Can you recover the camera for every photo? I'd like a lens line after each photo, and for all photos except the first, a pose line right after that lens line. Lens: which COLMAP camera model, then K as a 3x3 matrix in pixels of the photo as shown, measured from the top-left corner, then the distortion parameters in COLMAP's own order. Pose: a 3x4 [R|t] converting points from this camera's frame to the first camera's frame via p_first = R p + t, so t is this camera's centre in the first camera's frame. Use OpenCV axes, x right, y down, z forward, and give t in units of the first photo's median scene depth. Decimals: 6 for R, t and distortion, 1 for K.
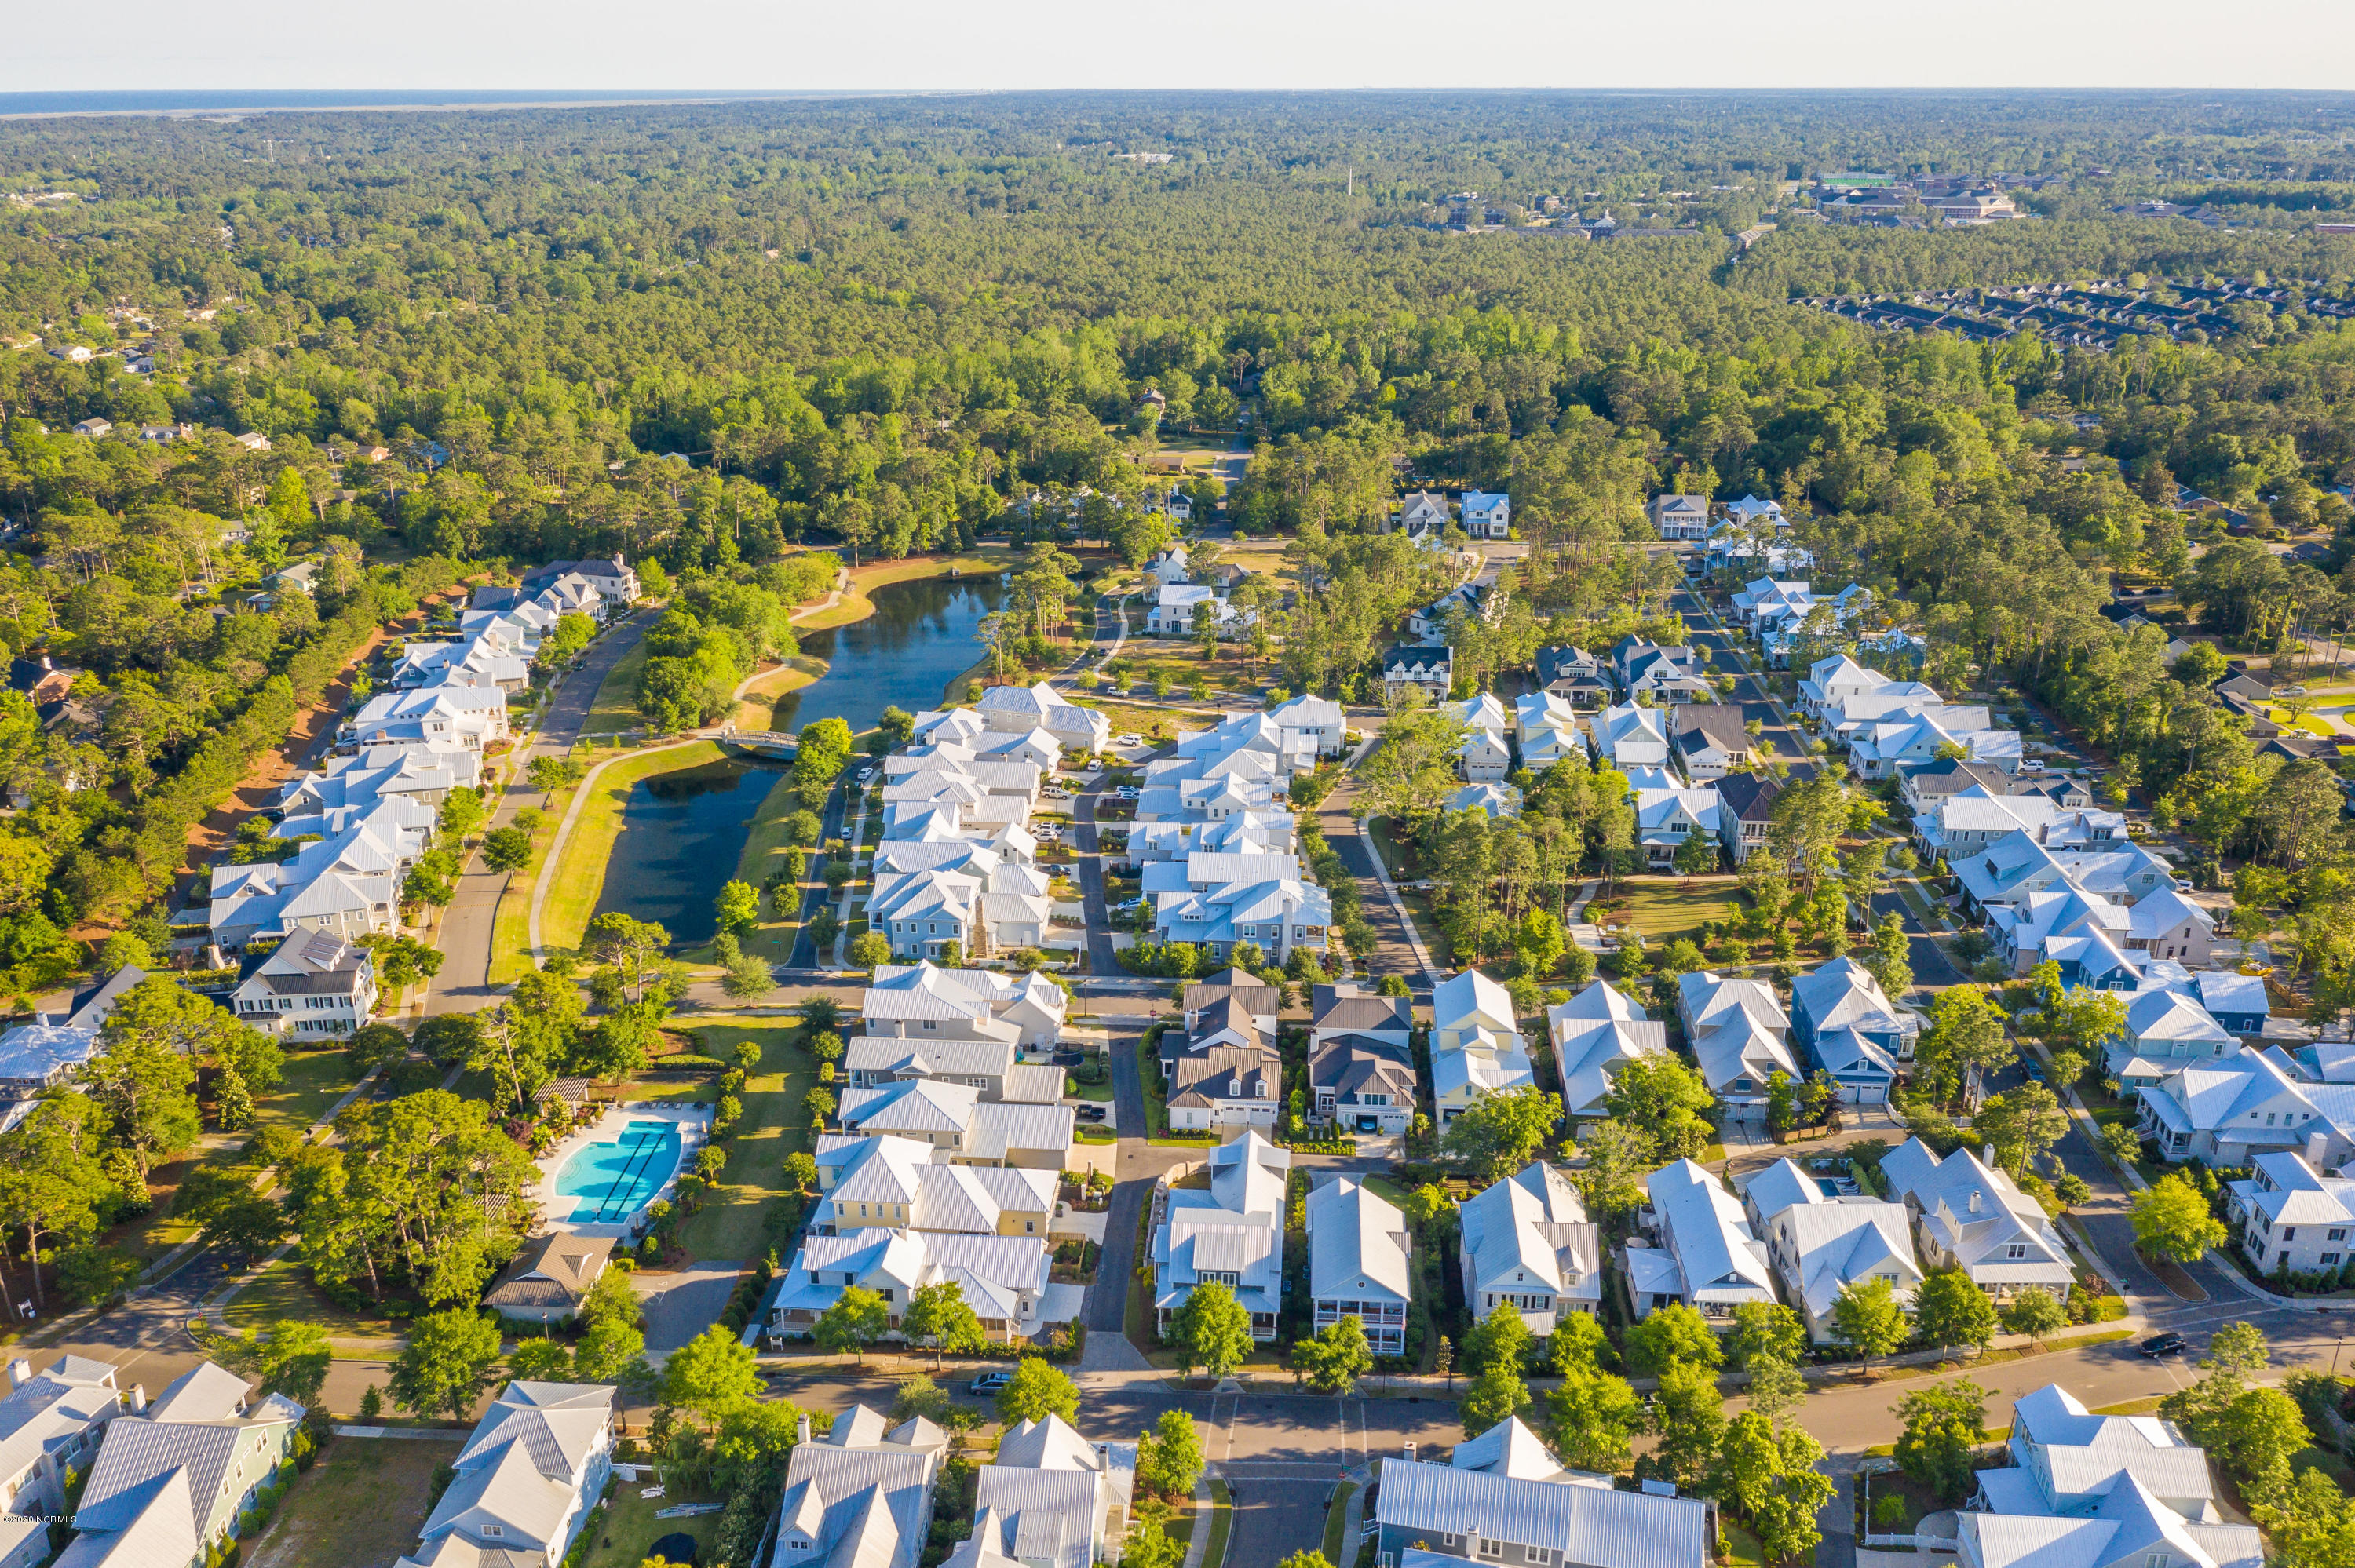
lens RADIAL K [[1882.8, 0, 1177.5], [0, 1882.8, 784.0], [0, 0, 1]] dist [-0.026004, 0.024010]
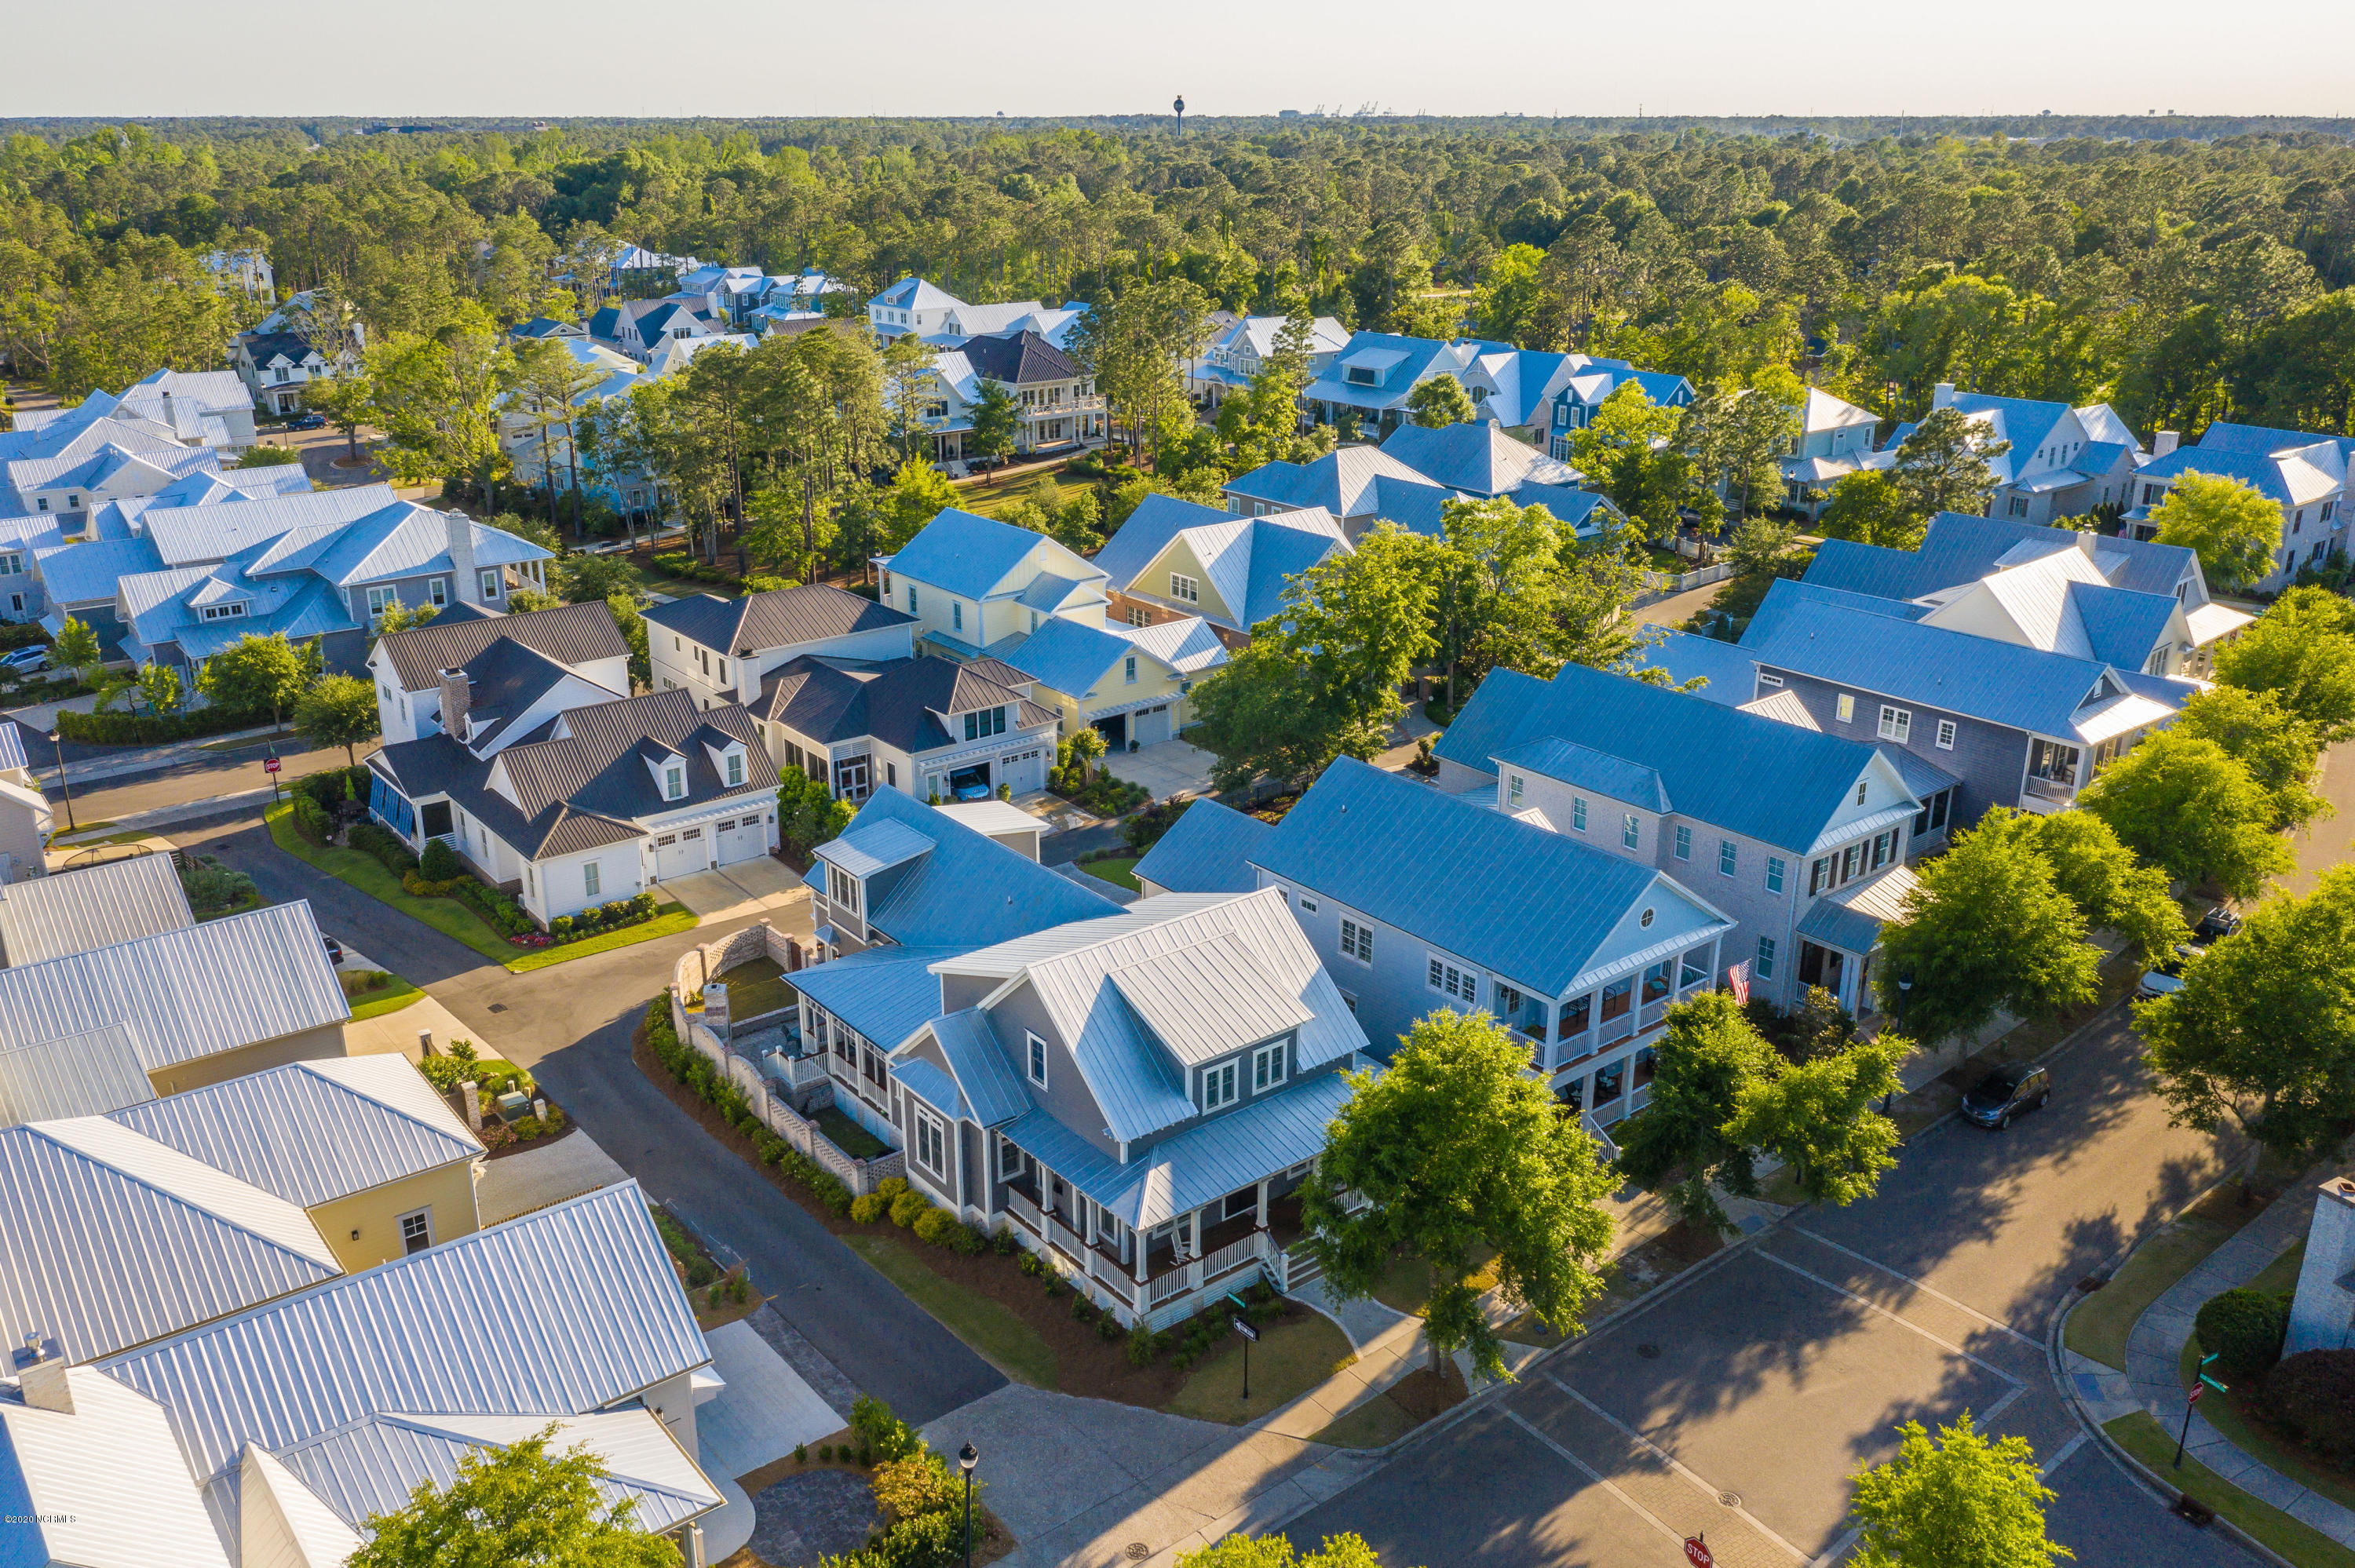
lens RADIAL K [[1871.1, 0, 1177.5], [0, 1871.1, 784.0], [0, 0, 1]] dist [-0.014716, 0.012301]
pose [[0.736634, -0.227712, 0.636803, -0.108954], [0.235566, 0.969036, 0.074018, 0.122631], [-0.633939, 0.095484, 0.767466, 0.490893]]
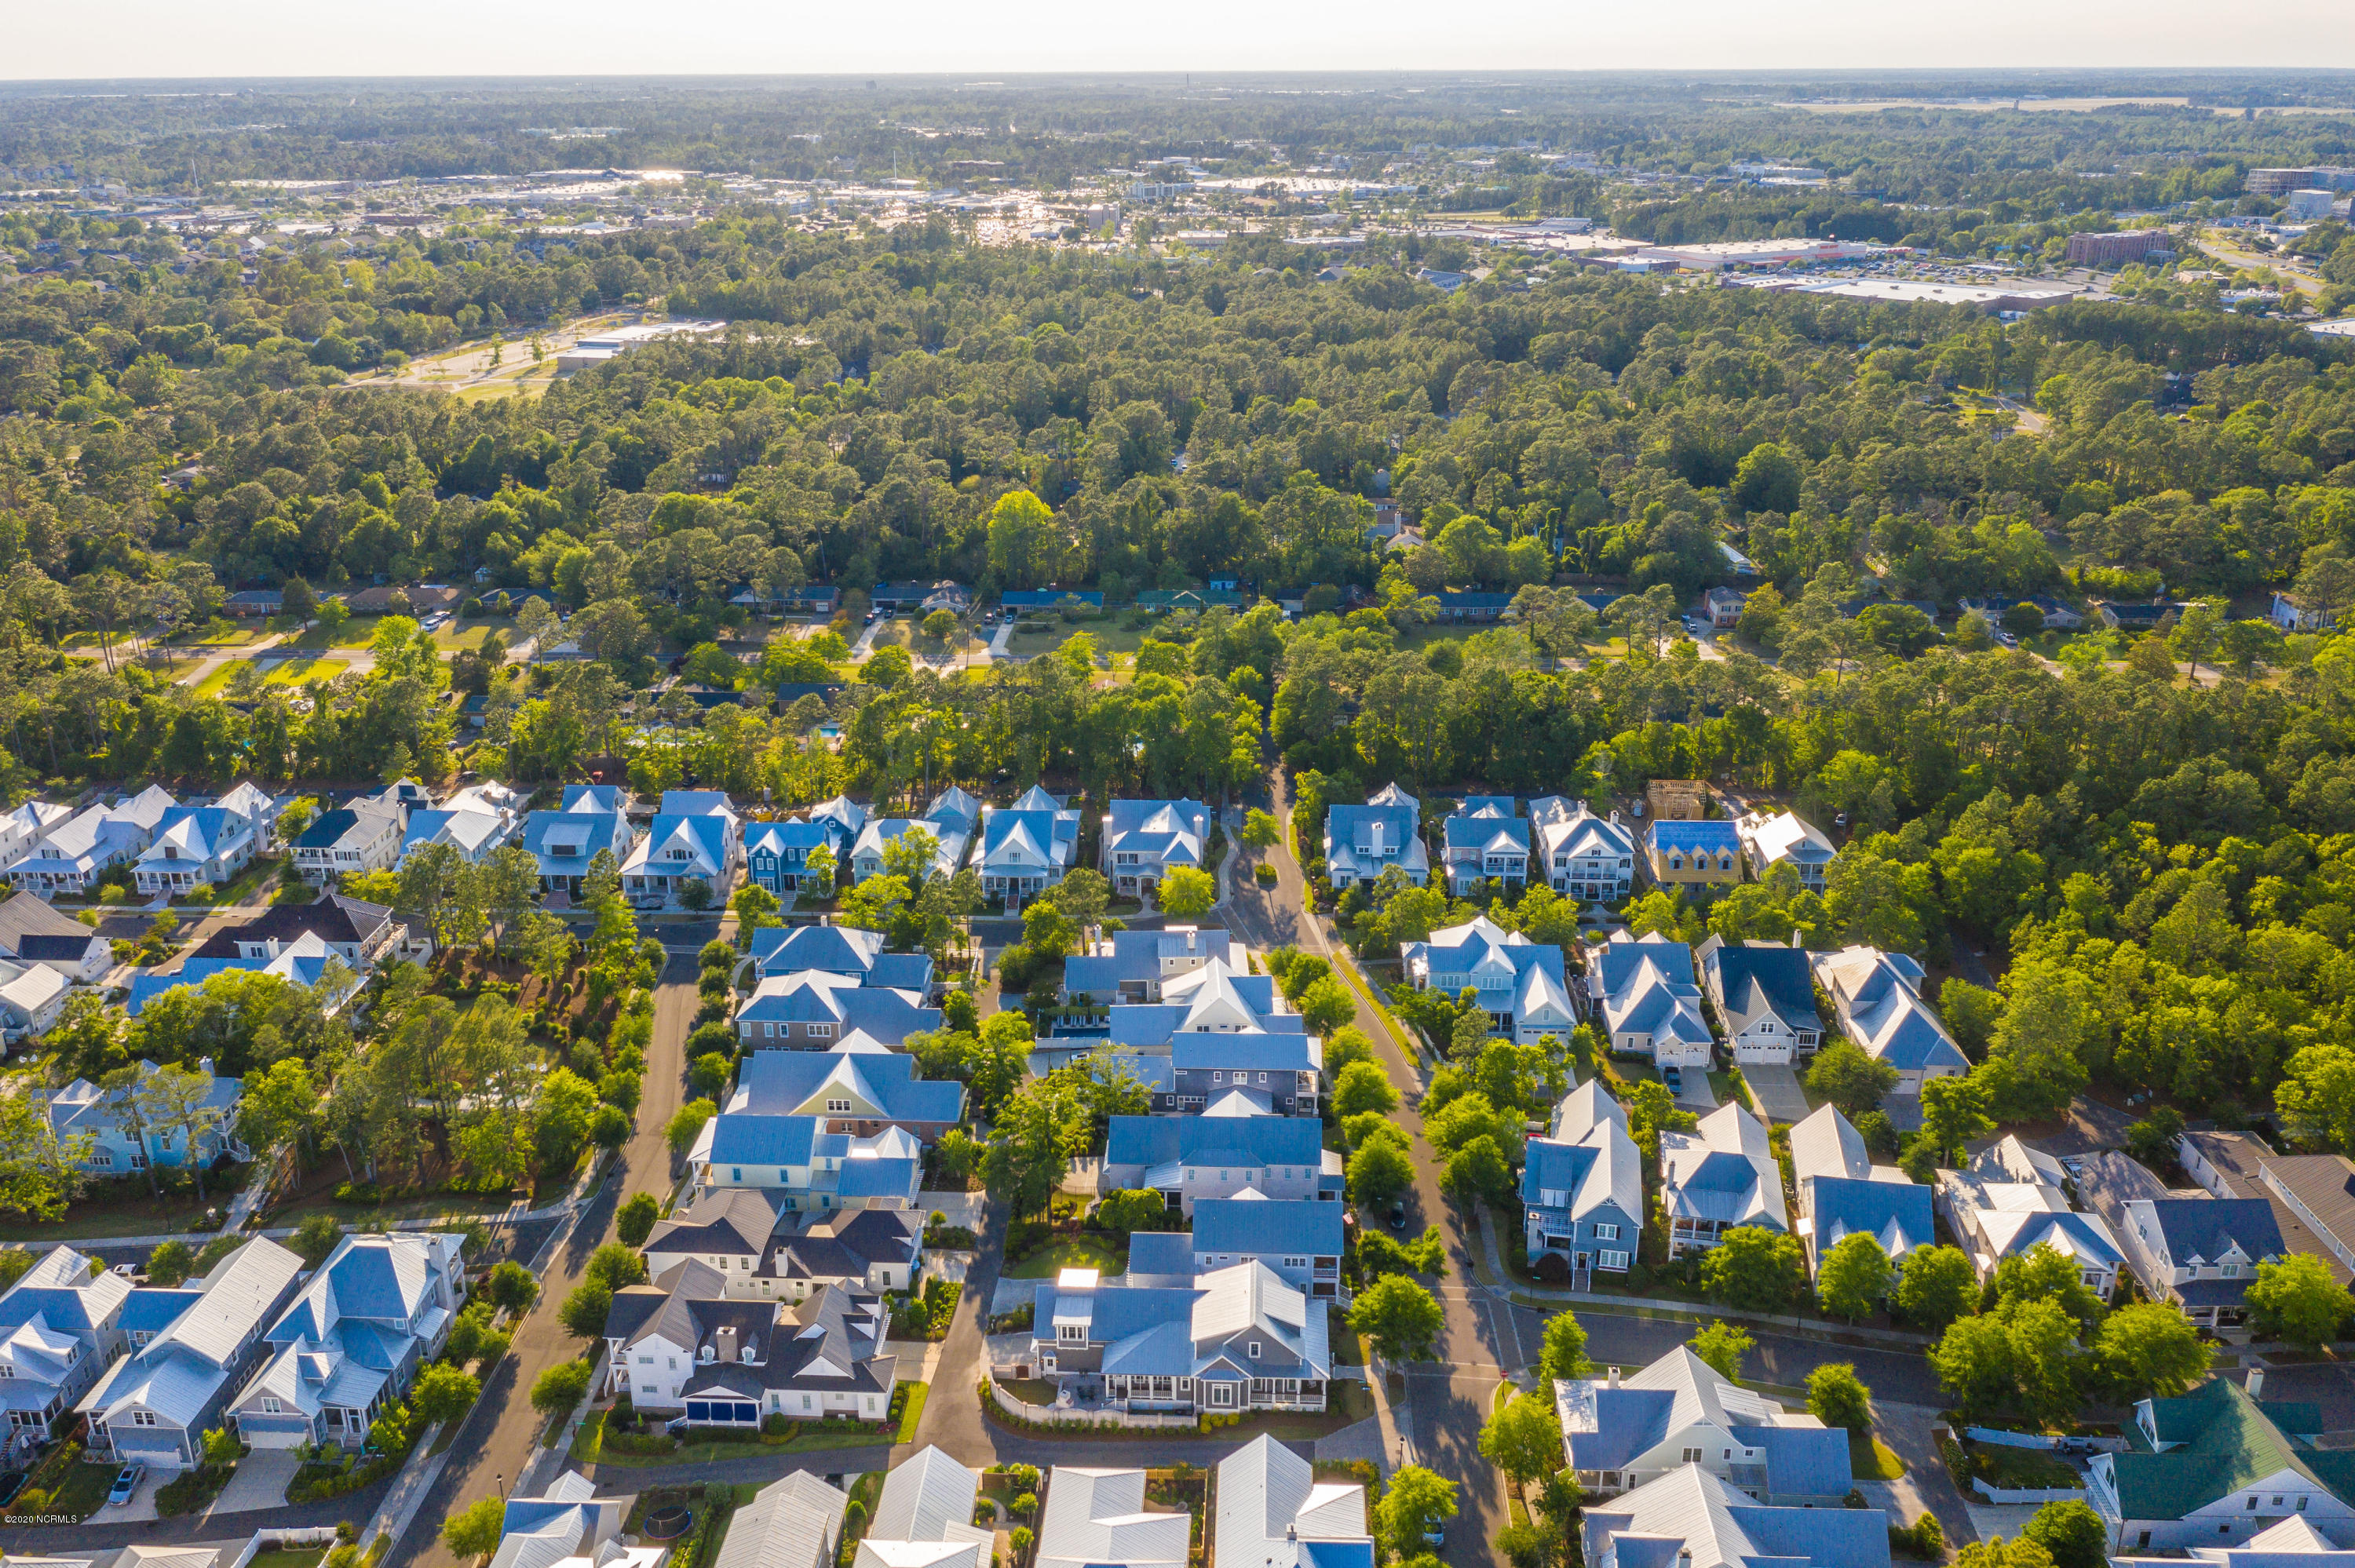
lens RADIAL K [[1918.5, 0, 1177.5], [0, 1918.5, 784.0], [0, 0, 1]] dist [-0.031042, 0.009896]
pose [[-0.022524, -0.348806, 0.936924, -0.507646], [0.352176, 0.874322, 0.333966, -0.207345], [-0.935663, 0.337484, 0.103148, 0.554535]]
